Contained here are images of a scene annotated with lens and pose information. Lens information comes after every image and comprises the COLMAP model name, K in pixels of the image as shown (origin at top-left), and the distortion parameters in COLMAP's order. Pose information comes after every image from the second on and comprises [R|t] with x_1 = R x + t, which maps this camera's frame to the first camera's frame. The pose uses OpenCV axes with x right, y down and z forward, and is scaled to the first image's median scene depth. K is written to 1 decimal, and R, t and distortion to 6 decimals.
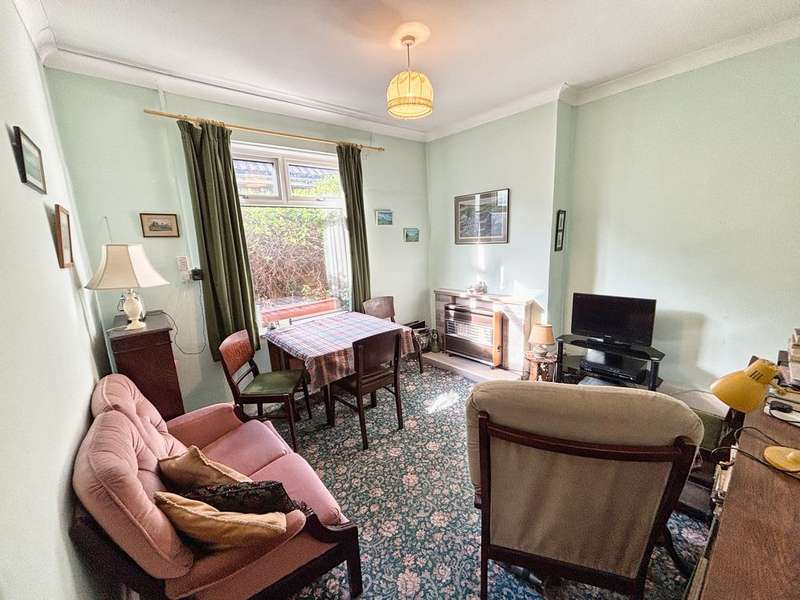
lens RADIAL K [[324.9, 0, 395.5], [0, 324.9, 301.7], [0, 0, 1]] dist [-0.006432, 0.001941]
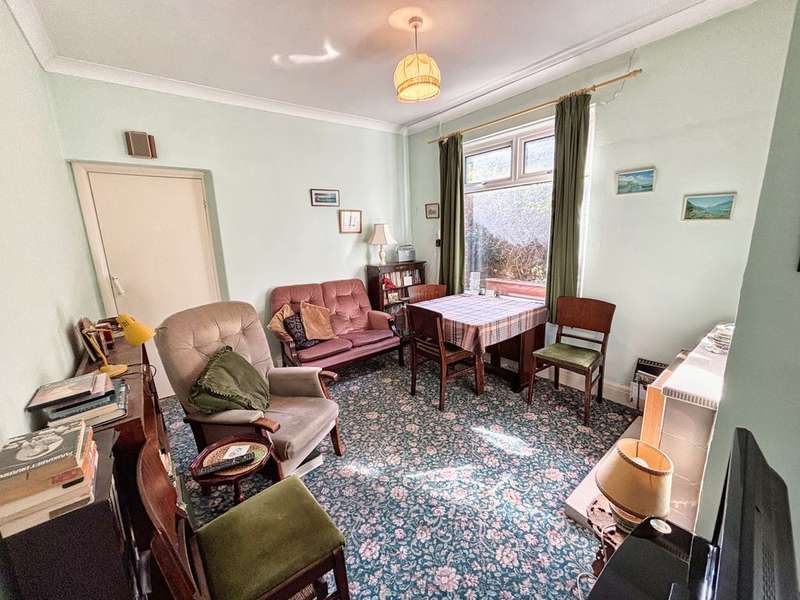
lens RADIAL K [[324.9, 0, 395.5], [0, 324.9, 297.8], [0, 0, 1]] dist [-0.006432, 0.001941]
pose [[-0.033998, 0.236330, -0.971078, 0.757428], [-0.177721, 0.954724, 0.238572, -0.125635], [0.983493, 0.180692, 0.009542, 0.663650]]
